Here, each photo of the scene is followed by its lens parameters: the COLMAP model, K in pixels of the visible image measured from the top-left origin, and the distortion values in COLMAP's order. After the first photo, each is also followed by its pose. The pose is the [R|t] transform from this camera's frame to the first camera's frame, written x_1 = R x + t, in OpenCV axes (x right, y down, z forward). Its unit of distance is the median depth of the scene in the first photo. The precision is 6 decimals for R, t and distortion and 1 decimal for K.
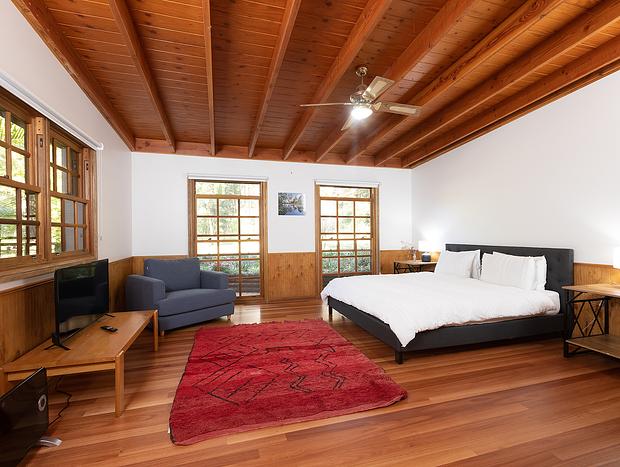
lens RADIAL K [[309.2, 0, 312.6], [0, 309.2, 233.7], [0, 0, 1]] dist [0.002009, 0.000474]
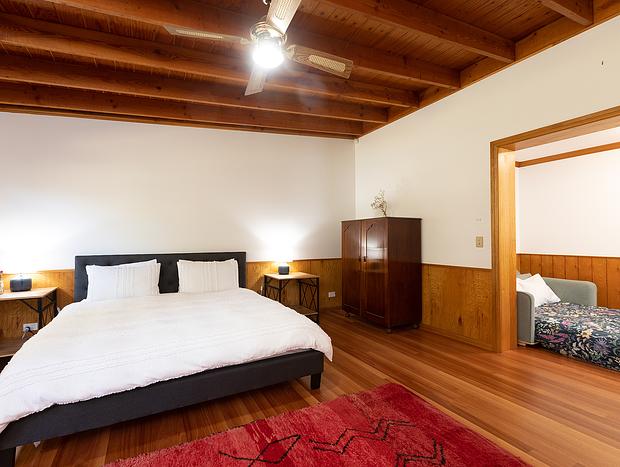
lens RADIAL K [[309.2, 0, 312.6], [0, 309.2, 233.7], [0, 0, 1]] dist [0.002009, 0.000474]
pose [[-0.194552, 0.019311, 0.980702, -0.303776], [0.005913, 0.999811, -0.018514, 0.000047], [-0.980874, 0.002197, -0.194629, 0.618503]]
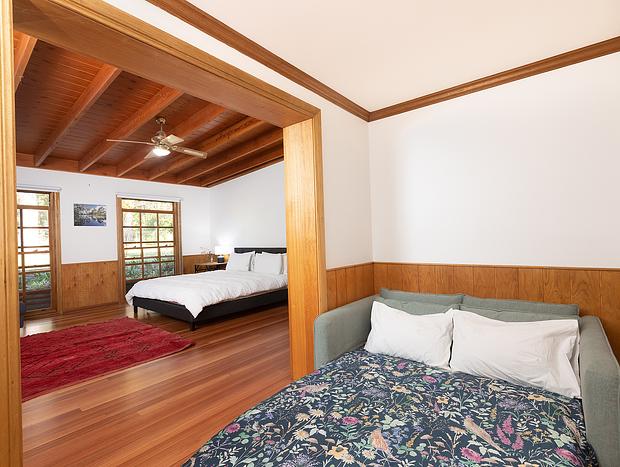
lens RADIAL K [[309.2, 0, 312.6], [0, 309.2, 233.7], [0, 0, 1]] dist [0.002009, 0.000474]
pose [[0.829094, -0.012644, 0.558966, -0.030570], [0.024468, 0.999607, -0.013681, -0.001626], [-0.558574, 0.025020, 0.829077, -0.278224]]
